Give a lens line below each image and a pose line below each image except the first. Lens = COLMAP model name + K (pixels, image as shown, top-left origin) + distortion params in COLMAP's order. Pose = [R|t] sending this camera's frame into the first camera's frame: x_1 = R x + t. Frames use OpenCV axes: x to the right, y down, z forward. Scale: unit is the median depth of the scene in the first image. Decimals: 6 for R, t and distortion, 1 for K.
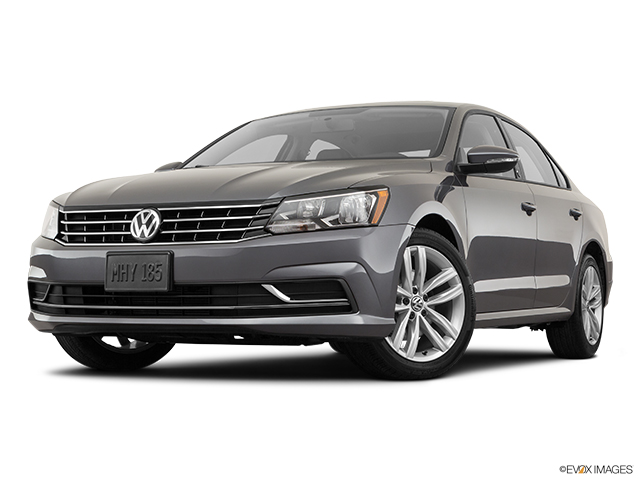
lens RADIAL K [[1228.3, 0, 317.9], [0, 1228.3, 238.5], [0, 0, 1]] dist [-0.102711, 0.000000]
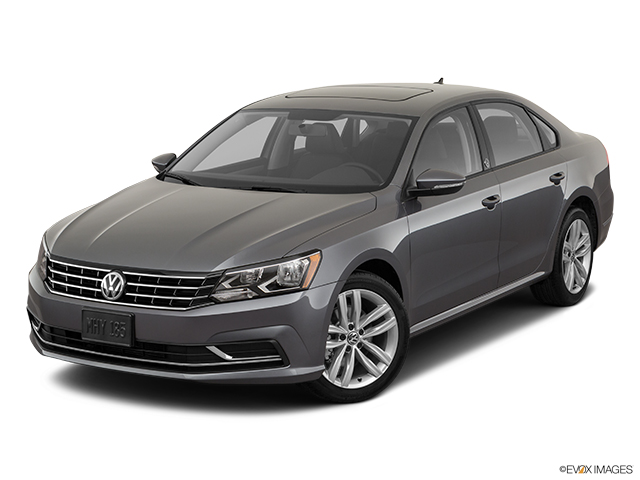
lens RADIAL K [[1337.3, 0, 315.1], [0, 1337.3, 241.6], [0, 0, 1]] dist [-0.114851, 0.000000]
pose [[0.995295, 0.007649, -0.096592, 0.172927], [0.012102, 0.979260, 0.202245, -0.303151], [0.096135, -0.202462, 0.974560, -0.221163]]
